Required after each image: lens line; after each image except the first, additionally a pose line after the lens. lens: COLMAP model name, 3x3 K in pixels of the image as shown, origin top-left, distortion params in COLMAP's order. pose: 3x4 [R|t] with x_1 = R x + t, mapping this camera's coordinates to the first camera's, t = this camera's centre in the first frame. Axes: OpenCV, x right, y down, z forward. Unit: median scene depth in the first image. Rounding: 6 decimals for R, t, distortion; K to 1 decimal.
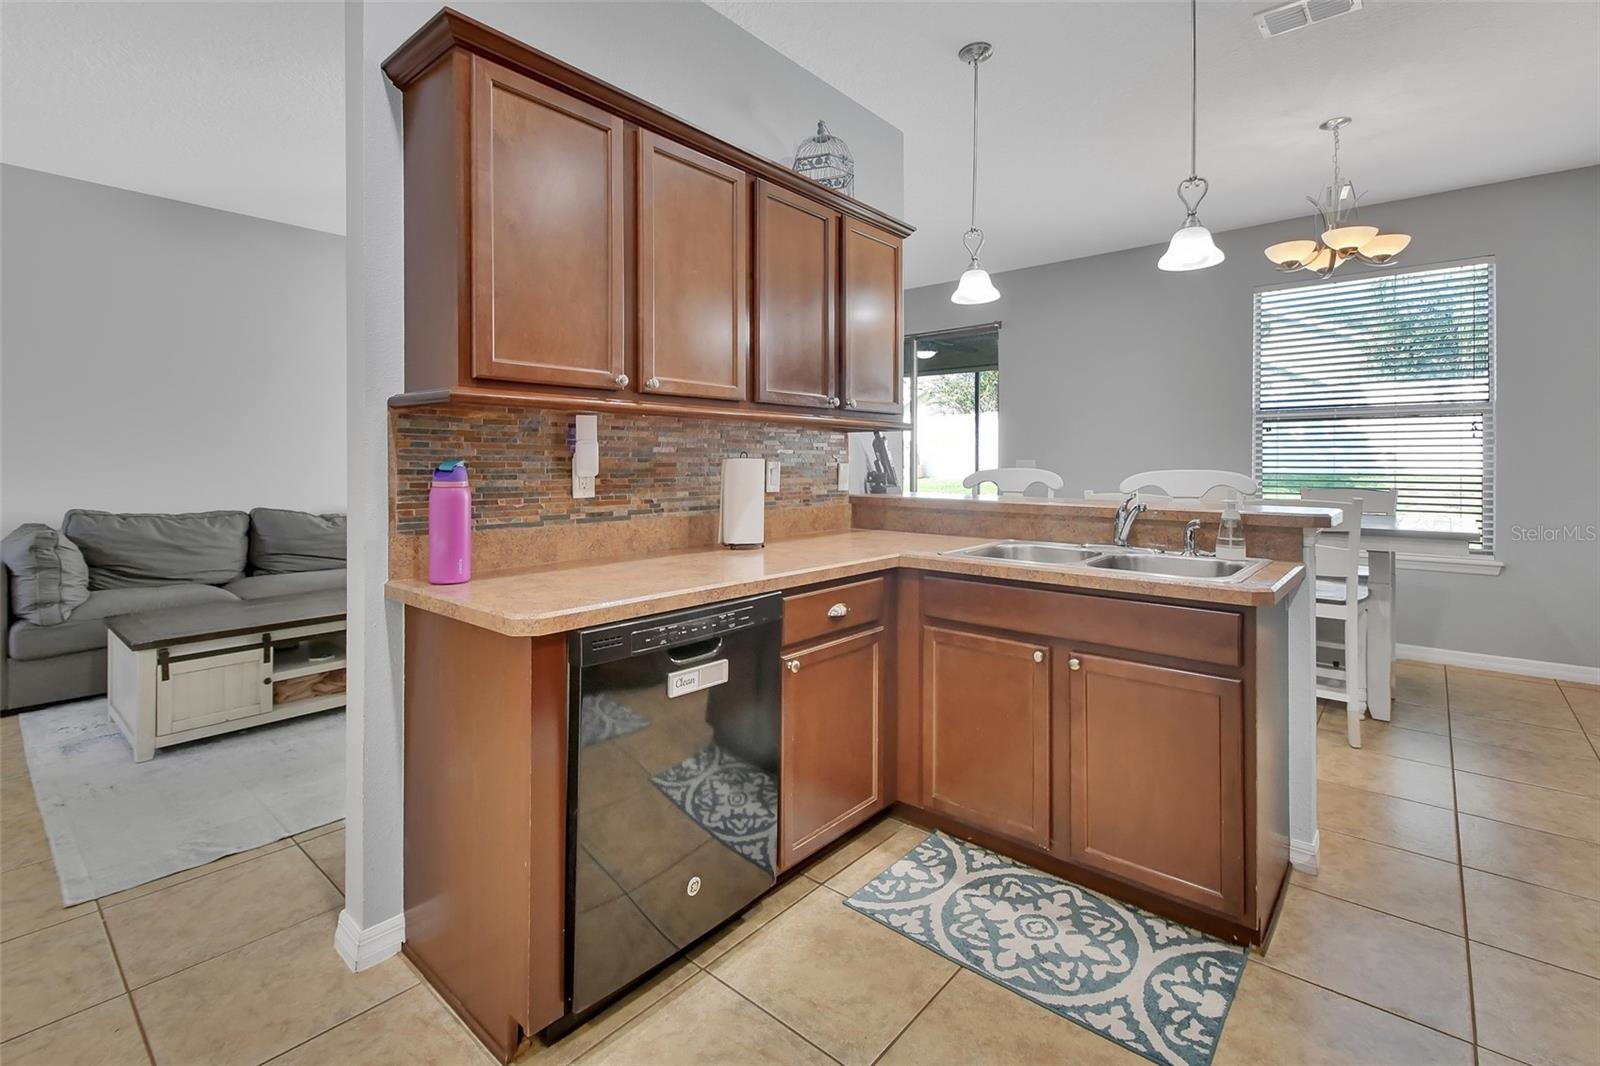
lens RADIAL K [[727.2, 0, 784.6], [0, 727.2, 462.4], [0, 0, 1]] dist [0.032589, -0.014064]
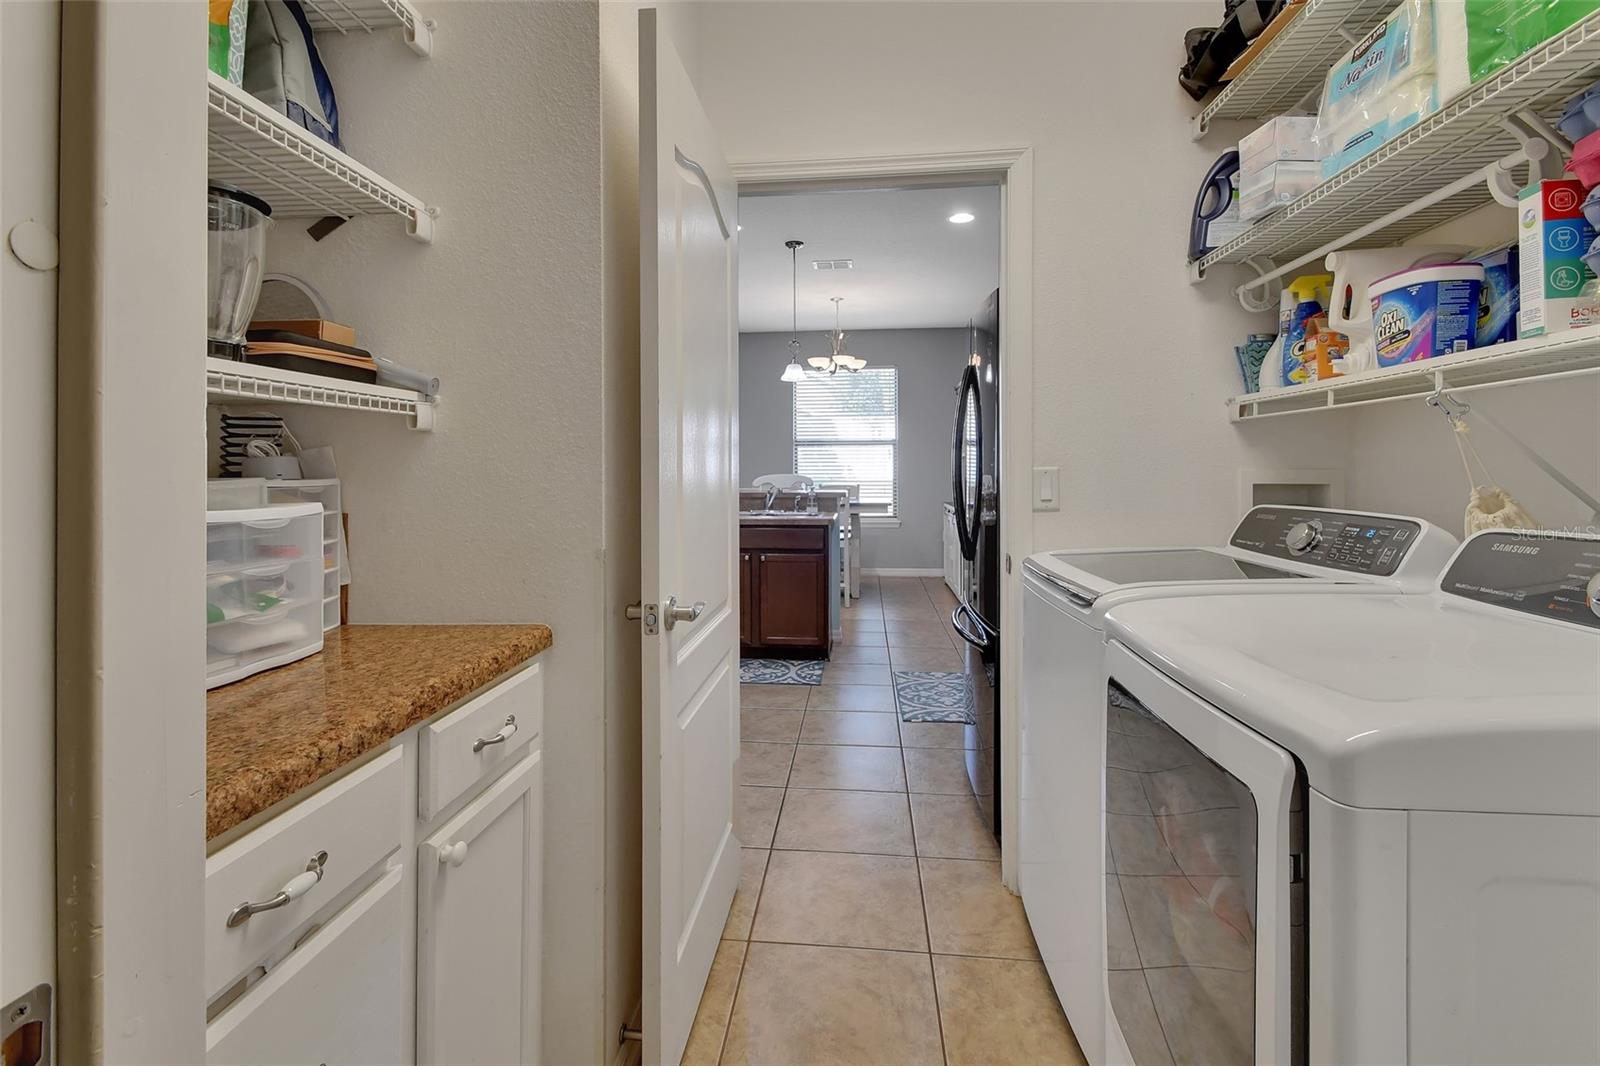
lens RADIAL K [[727.2, 0, 784.6], [0, 727.2, 462.4], [0, 0, 1]] dist [0.032589, -0.014064]
pose [[0.821365, 0.008070, 0.570346, -0.520097], [0.001567, 0.999864, -0.016405, 0.007964], [-0.570401, 0.014369, 0.821241, -0.558358]]
